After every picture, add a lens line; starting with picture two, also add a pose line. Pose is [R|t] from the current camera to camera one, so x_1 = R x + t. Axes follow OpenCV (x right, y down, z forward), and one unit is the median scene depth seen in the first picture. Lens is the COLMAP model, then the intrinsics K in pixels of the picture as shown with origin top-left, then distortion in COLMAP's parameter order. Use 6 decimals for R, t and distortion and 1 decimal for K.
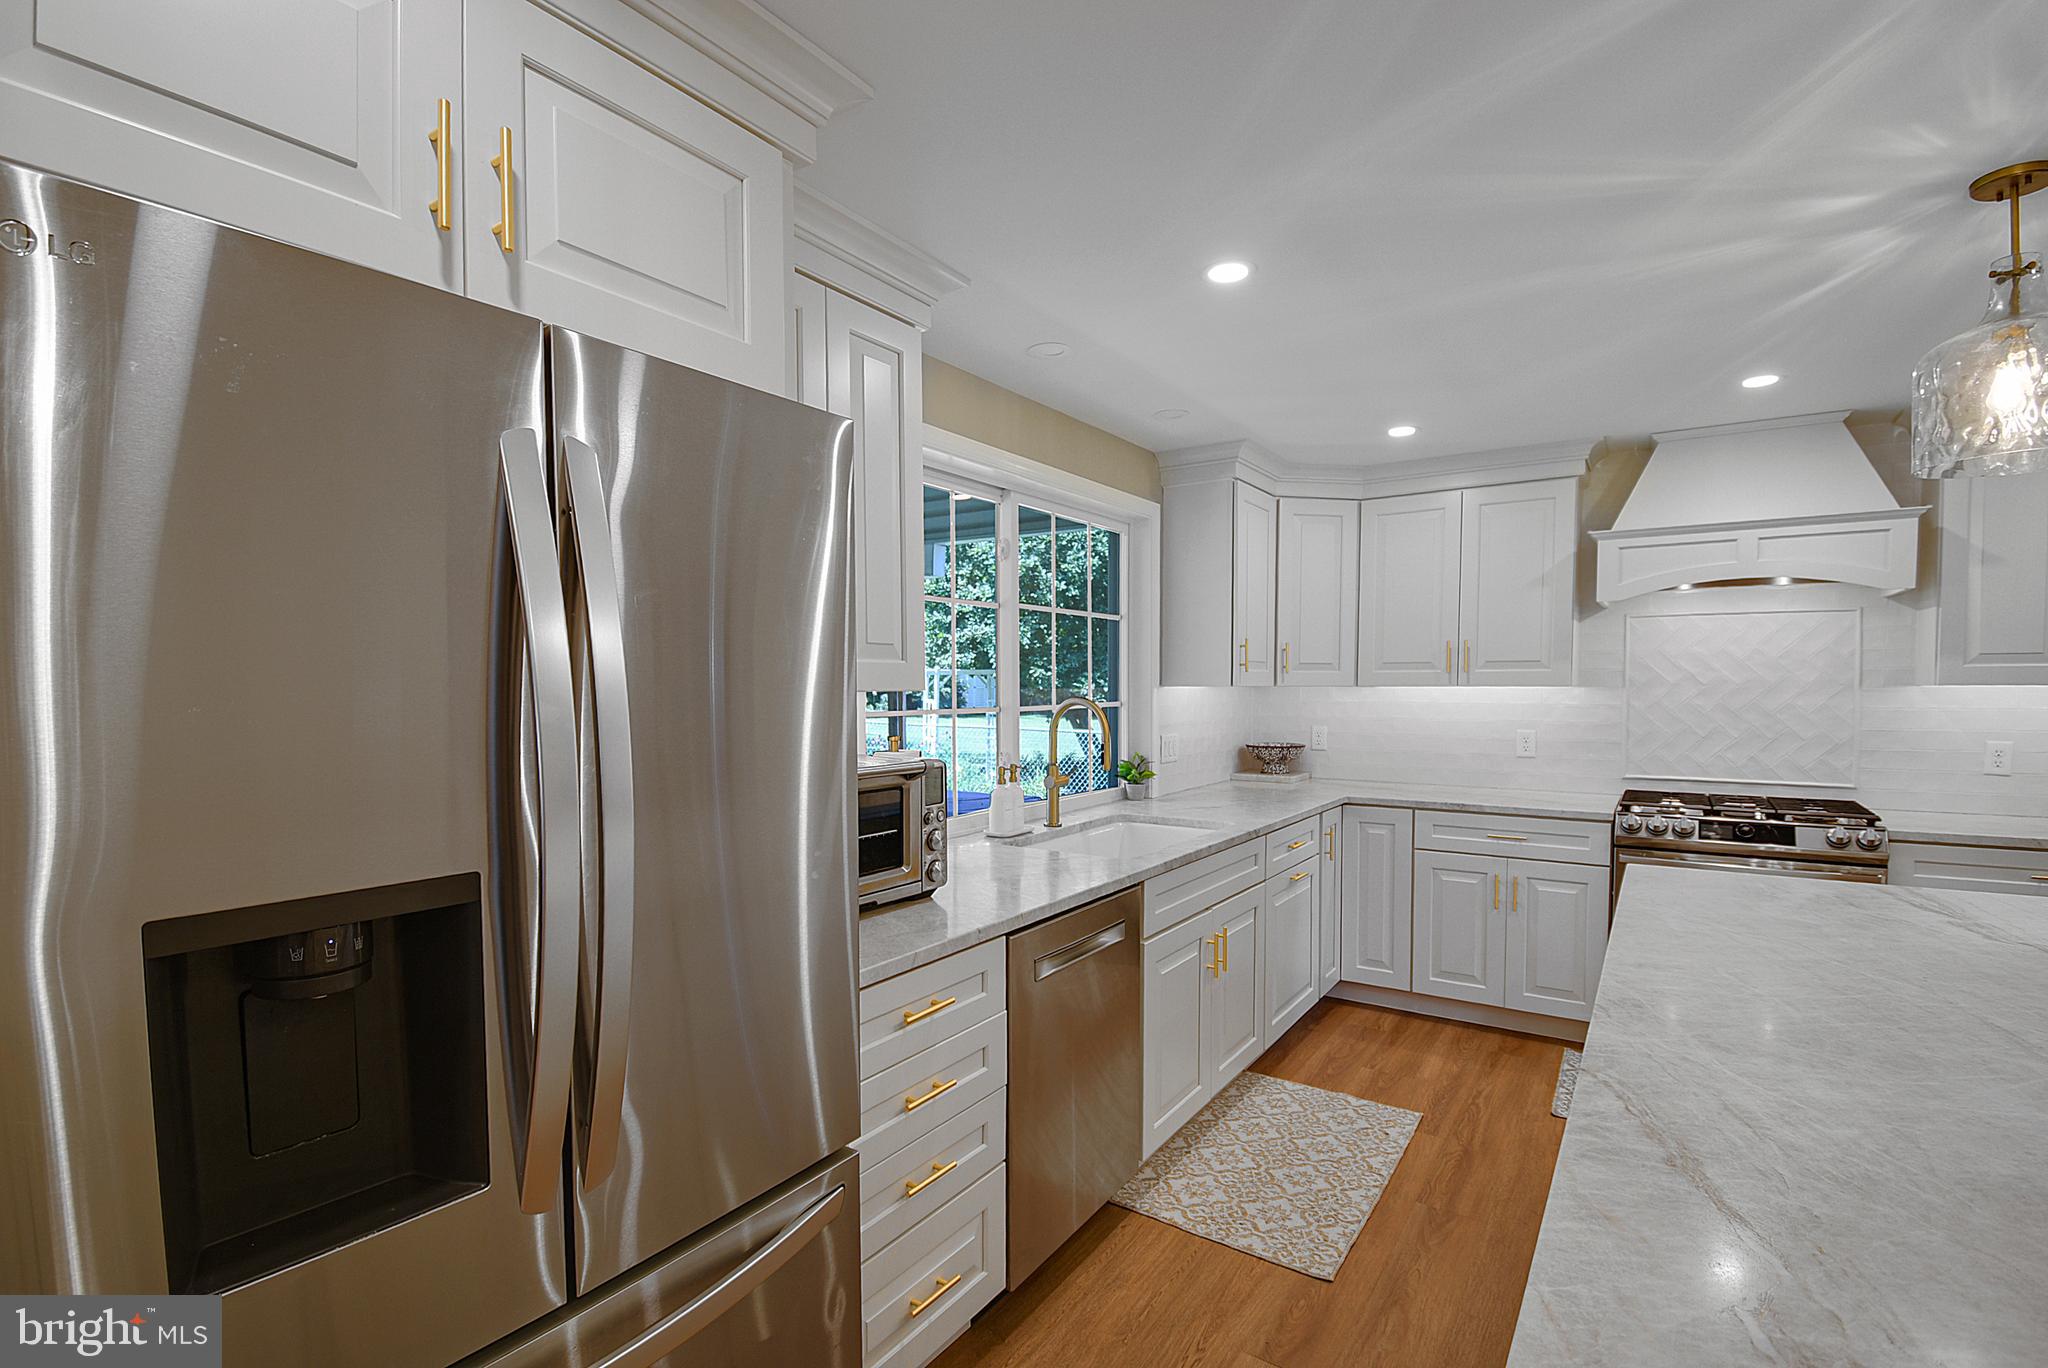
lens RADIAL K [[921.5, 0, 1027.2], [0, 921.5, 722.1], [0, 0, 1]] dist [0.000334, 0.000427]
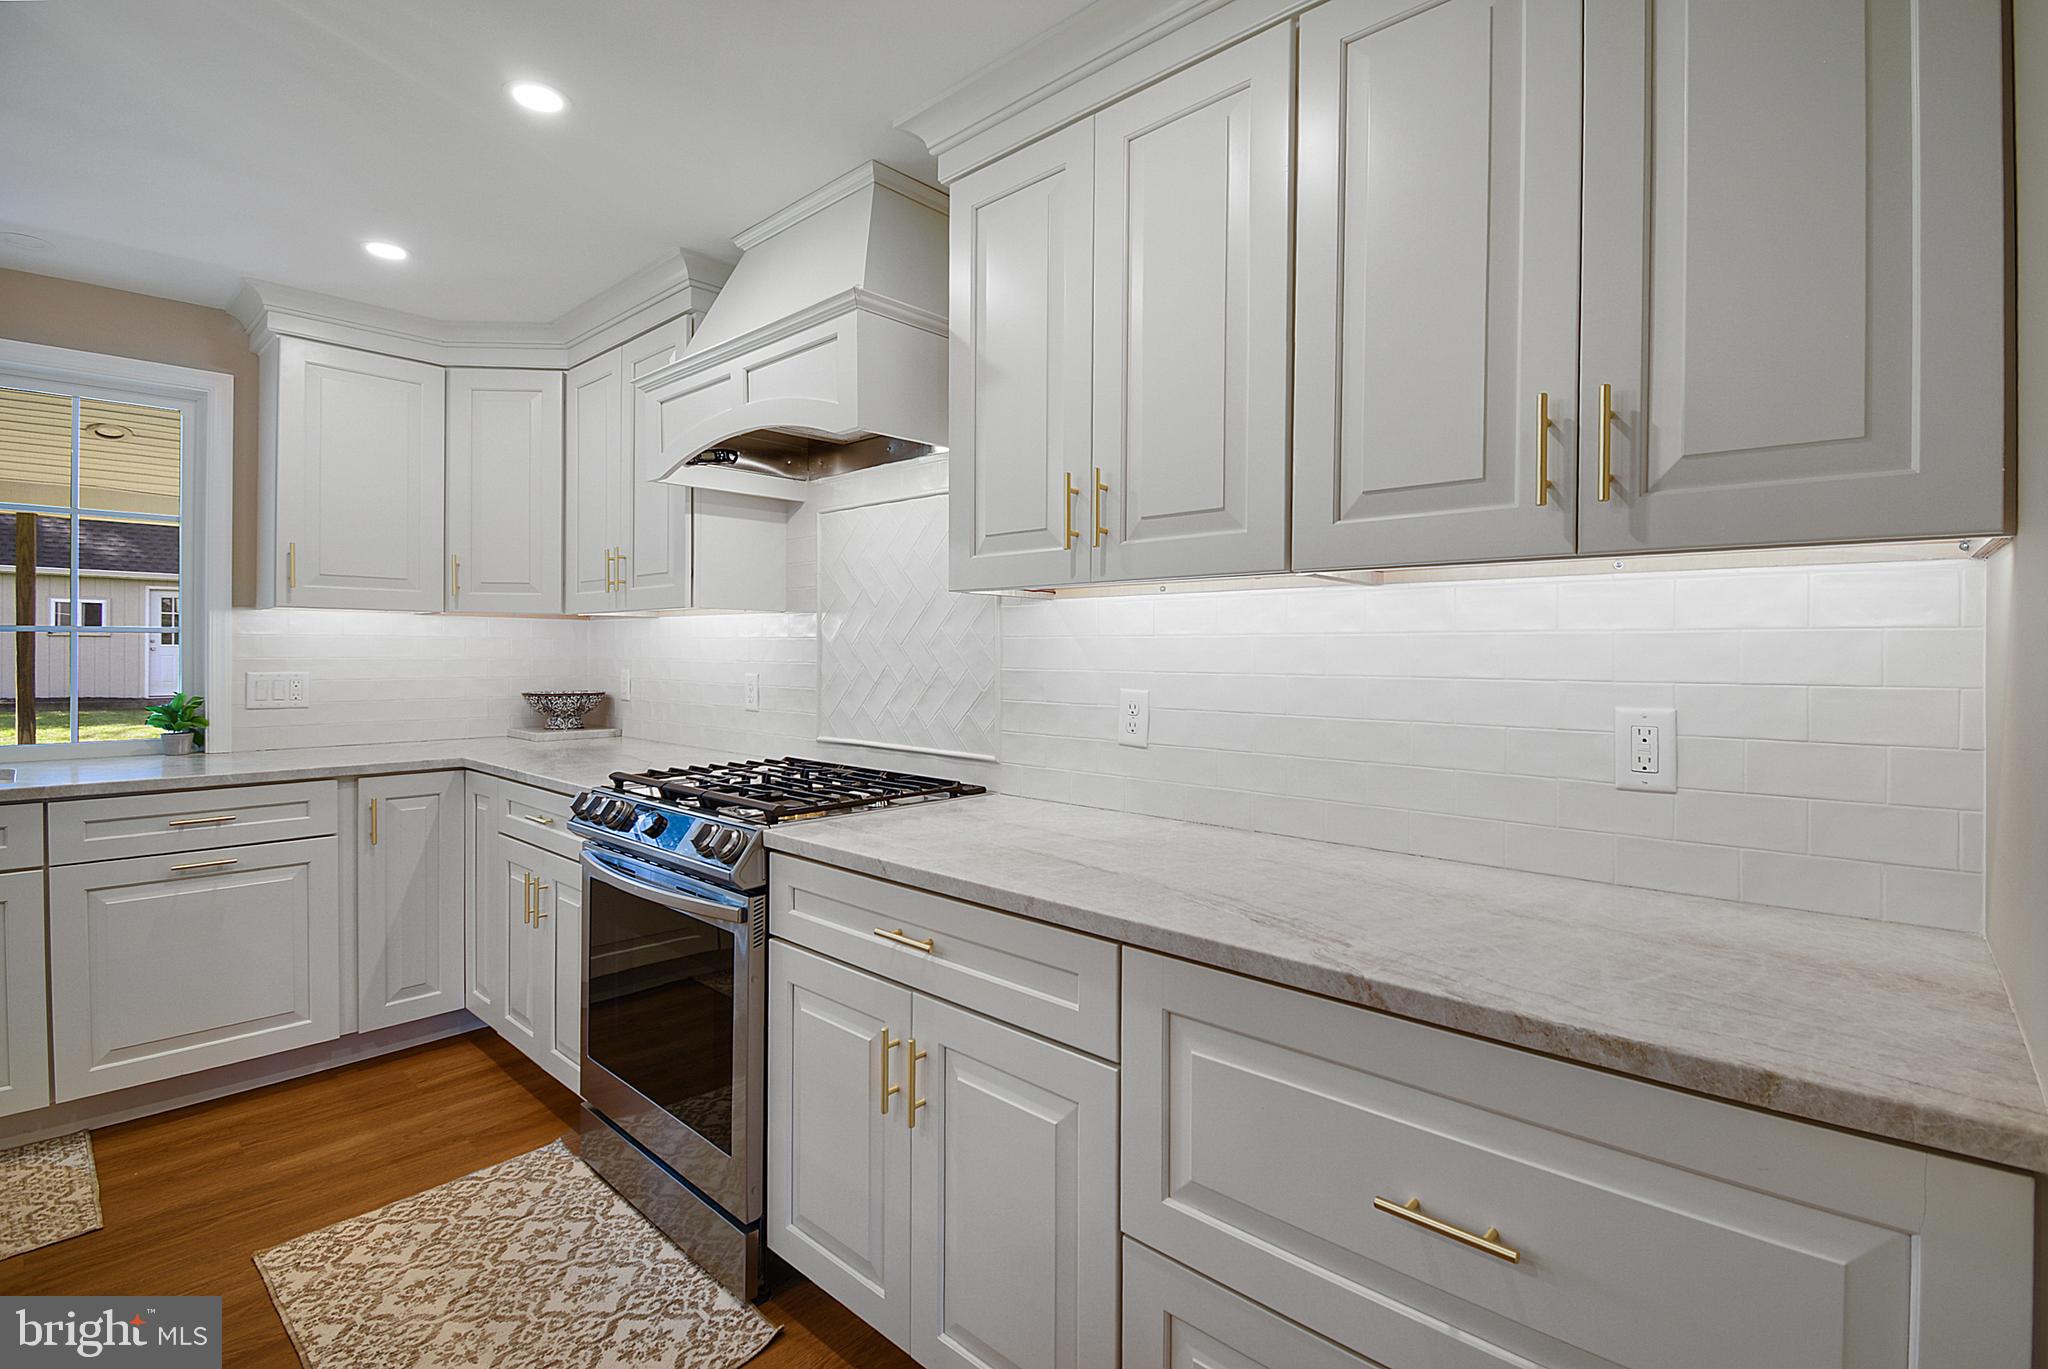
lens RADIAL K [[927.8, 0, 1020.0], [0, 927.8, 650.2], [0, 0, 1]] dist [0.000123, -0.011004]
pose [[0.990960, 0.012219, -0.133601, 0.963083], [-0.018770, 0.998676, -0.047885, 0.023943], [0.132839, 0.049960, 0.989878, 0.347509]]
